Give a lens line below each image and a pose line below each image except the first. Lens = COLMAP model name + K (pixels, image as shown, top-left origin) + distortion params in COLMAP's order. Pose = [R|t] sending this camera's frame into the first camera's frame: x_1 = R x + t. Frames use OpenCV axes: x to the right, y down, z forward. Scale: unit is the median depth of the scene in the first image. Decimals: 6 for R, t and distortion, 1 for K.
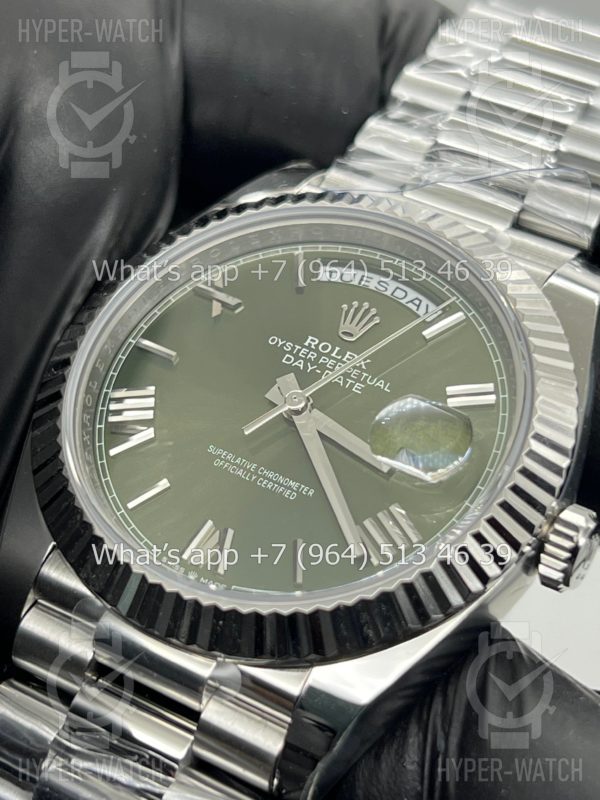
lens RADIAL K [[1876.4, 0, 298.4], [0, 1876.4, 399.0], [0, 0, 1]] dist [0.183653, 0.000000]
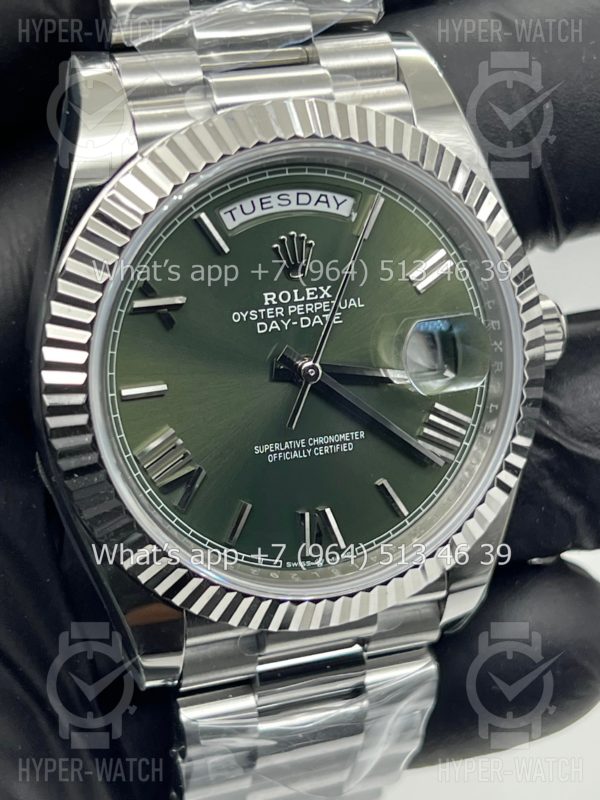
lens RADIAL K [[1876.4, 0, 297.5], [0, 1876.4, 400.5], [0, 0, 1]] dist [0.183653, 0.000000]
pose [[0.707744, -0.618847, 0.340774, -0.359204], [0.220865, 0.652005, 0.725333, -0.721642], [-0.671057, -0.438085, 0.598134, 0.374044]]
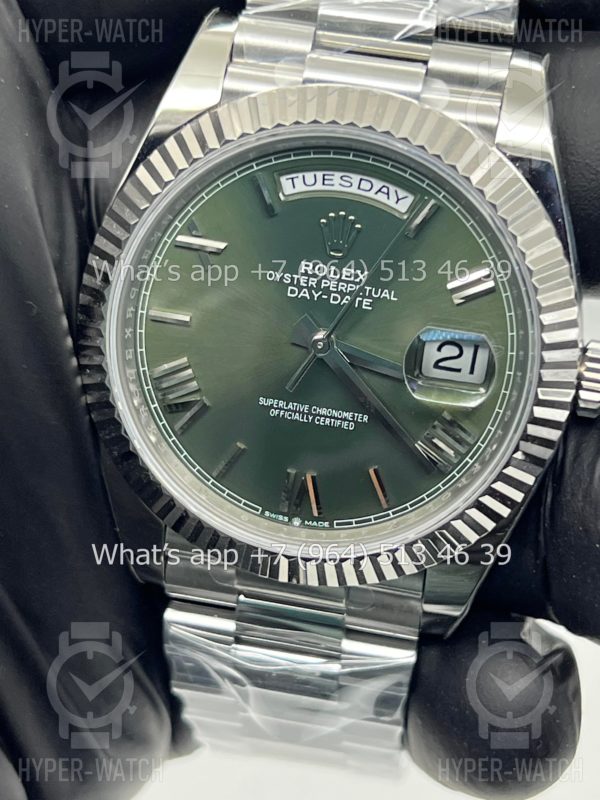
lens RADIAL K [[1876.4, 0, 299.5], [0, 1876.4, 397.4], [0, 0, 1]] dist [0.183653, 0.000000]
pose [[0.928295, -0.368295, -0.051266, 0.030958], [0.319816, 0.720445, 0.615367, -0.636380], [-0.189702, -0.587638, 0.786572, 0.126515]]
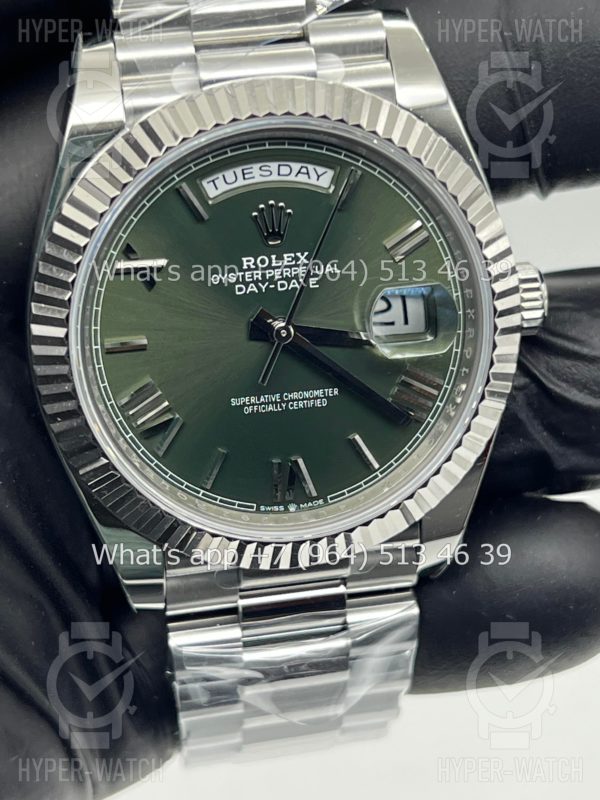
lens RADIAL K [[1876.4, 0, 282.2], [0, 1876.4, 398.2], [0, 0, 1]] dist [0.183653, 0.000000]
pose [[0.779380, -0.600375, 0.179208, -0.218878], [0.315756, 0.623412, 0.715301, -0.751227], [-0.541169, -0.500905, 0.675448, 0.227903]]
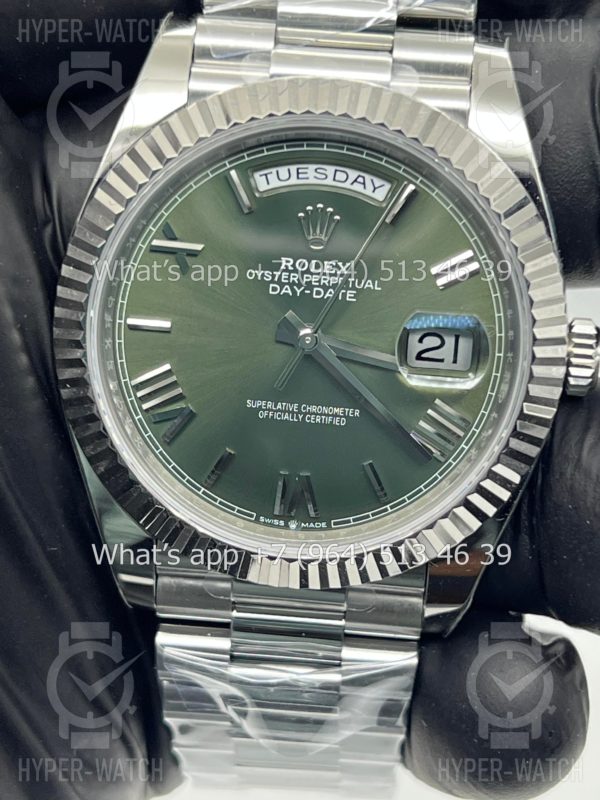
lens RADIAL K [[1876.4, 0, 302.4], [0, 1876.4, 400.6], [0, 0, 1]] dist [0.183653, 0.000000]
pose [[0.897817, -0.436345, 0.059401, -0.081225], [0.315876, 0.732102, 0.603530, -0.607185], [-0.306835, -0.523096, 0.795124, 0.129568]]
